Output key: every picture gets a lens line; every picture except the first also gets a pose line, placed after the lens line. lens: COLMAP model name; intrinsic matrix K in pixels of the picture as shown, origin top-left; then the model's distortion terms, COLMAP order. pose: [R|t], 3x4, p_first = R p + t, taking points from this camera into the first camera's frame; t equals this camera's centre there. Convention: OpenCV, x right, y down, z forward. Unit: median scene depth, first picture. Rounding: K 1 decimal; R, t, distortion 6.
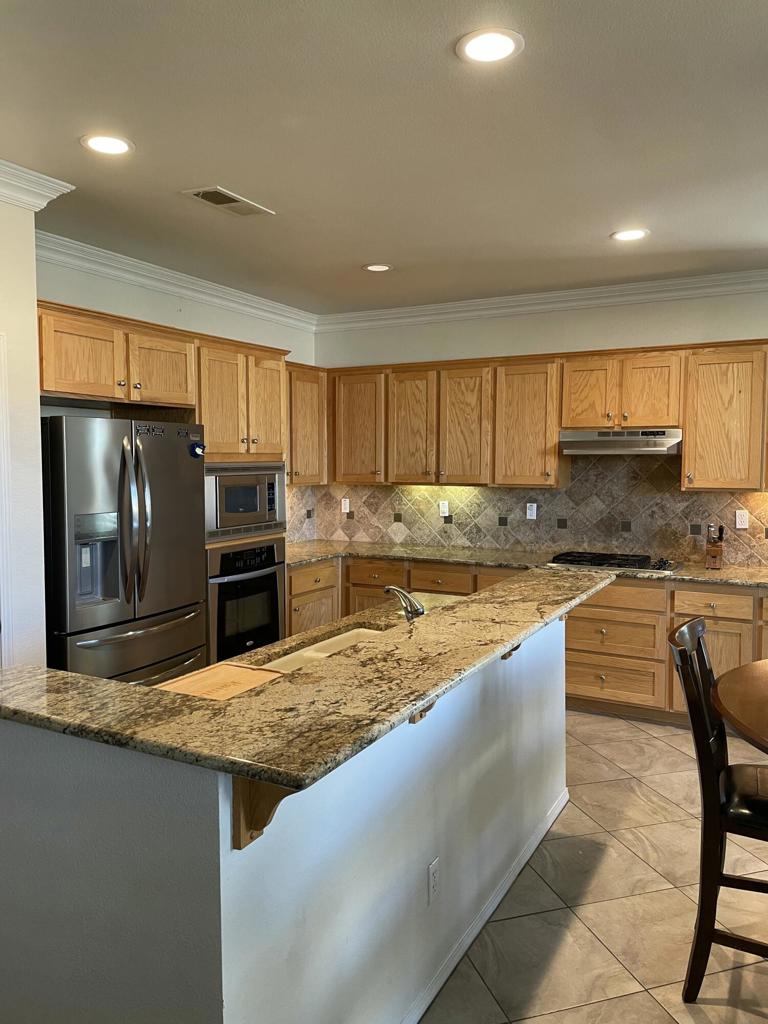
lens RADIAL K [[768.9, 0, 383.3], [0, 768.9, 510.1], [0, 0, 1]] dist [0.082827, -0.102204]
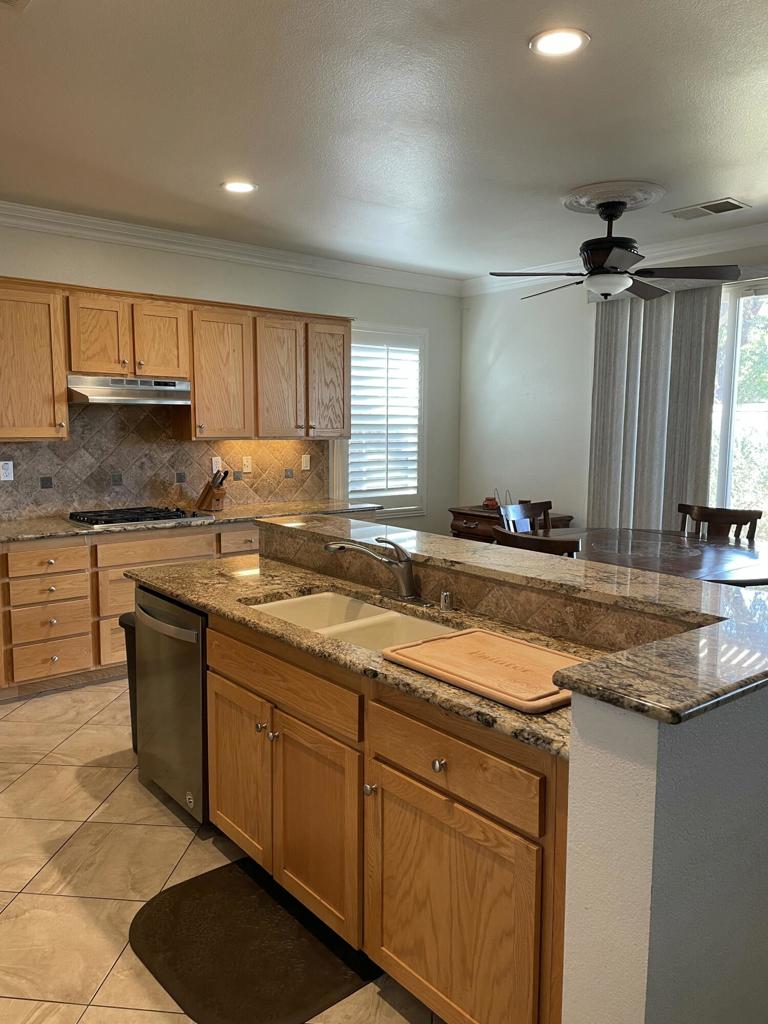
lens RADIAL K [[768.9, 0, 380.6], [0, 768.9, 515.7], [0, 0, 1]] dist [0.082827, -0.102204]
pose [[0.379790, -0.111908, 0.918279, -0.913110], [0.054877, 0.993633, 0.098394, -0.023424], [-0.923443, 0.013023, 0.383514, 0.673089]]
